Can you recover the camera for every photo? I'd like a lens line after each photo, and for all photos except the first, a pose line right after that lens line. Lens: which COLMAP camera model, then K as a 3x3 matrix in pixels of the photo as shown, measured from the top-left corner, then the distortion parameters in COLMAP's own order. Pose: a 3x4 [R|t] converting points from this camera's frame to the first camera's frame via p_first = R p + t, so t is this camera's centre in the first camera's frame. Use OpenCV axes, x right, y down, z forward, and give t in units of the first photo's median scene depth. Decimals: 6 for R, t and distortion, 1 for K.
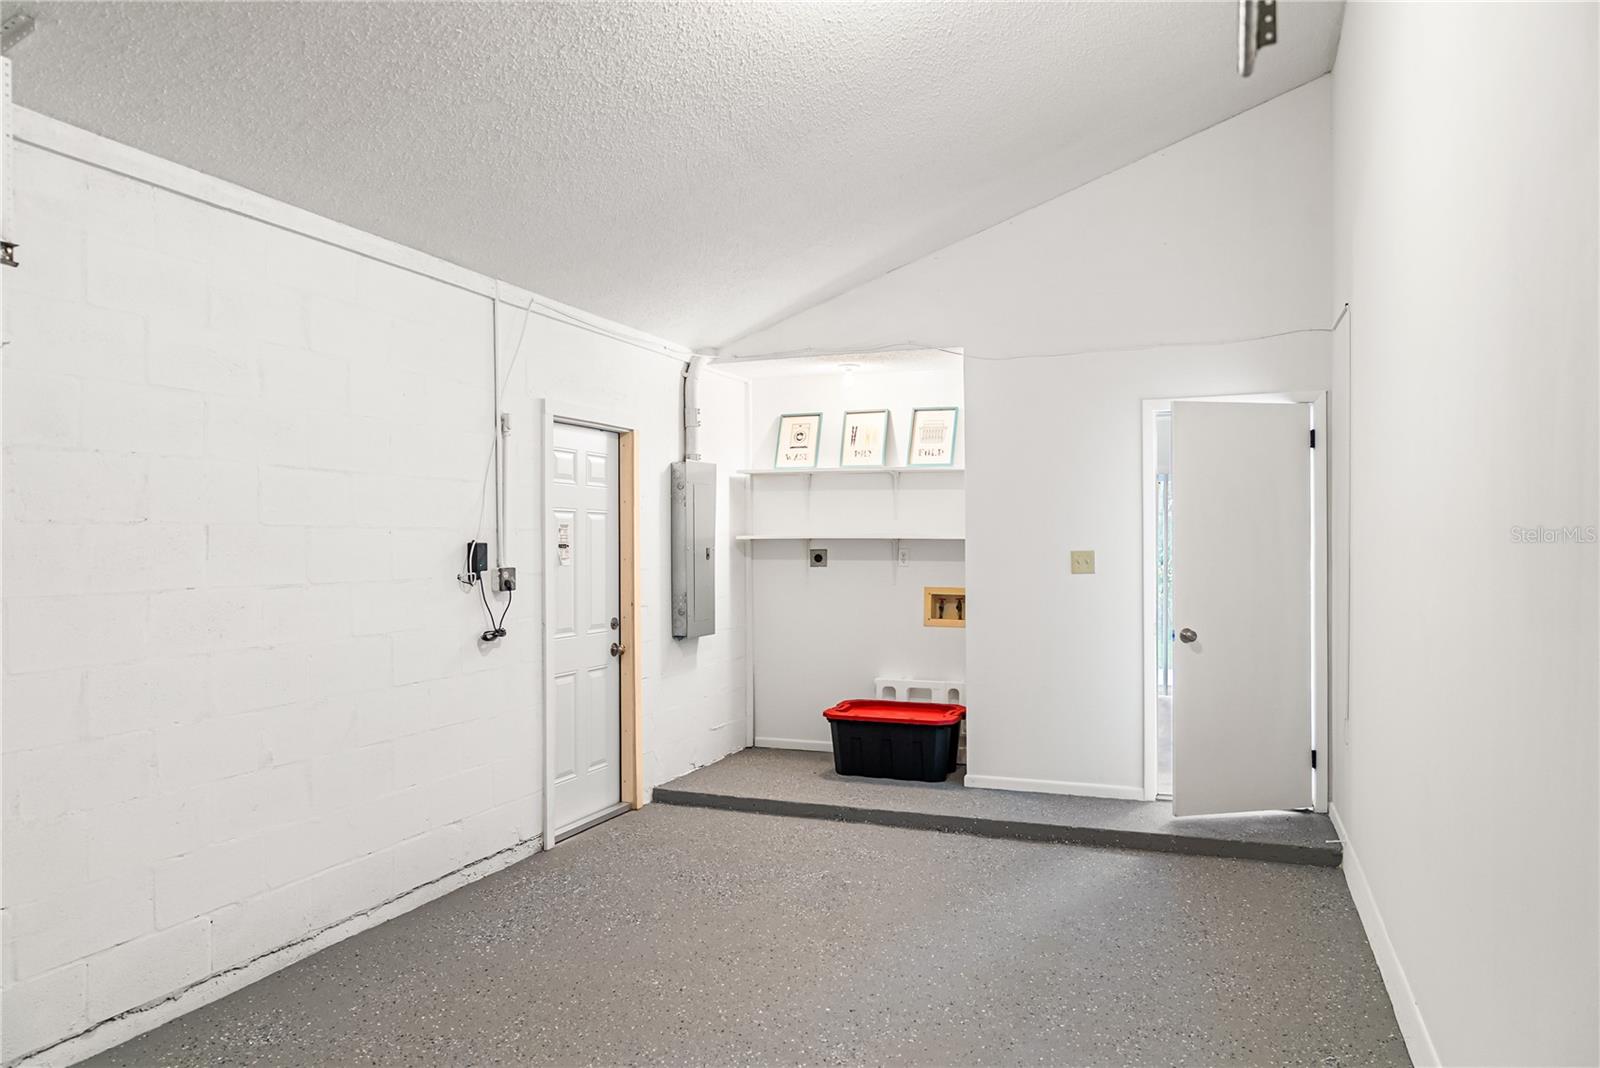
lens RADIAL K [[1085.4, 0, 804.6], [0, 1085.4, 538.2], [0, 0, 1]] dist [-0.023435, 0.006770]
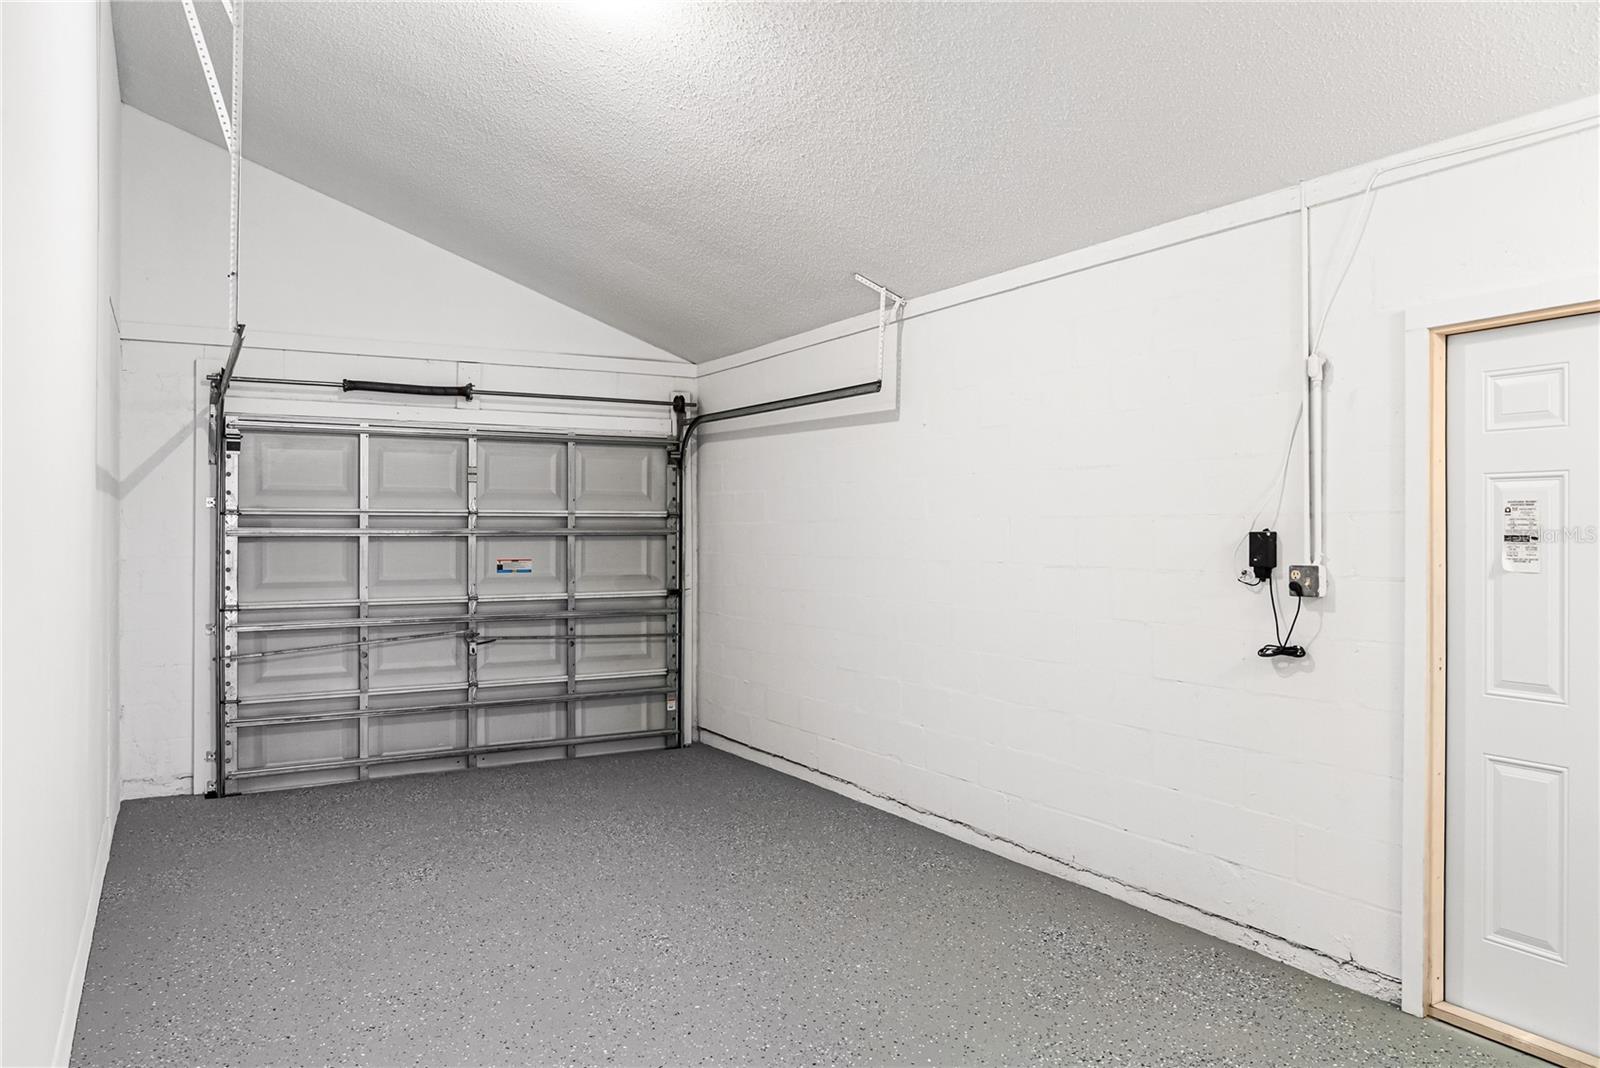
lens RADIAL K [[1085.4, 0, 805.3], [0, 1085.4, 532.7], [0, 0, 1]] dist [-0.023435, 0.006770]
pose [[-0.619120, -0.005227, -0.785279, 0.521909], [-0.002271, 0.999986, -0.004866, 0.009236], [0.785293, -0.001229, -0.619123, 1.201828]]
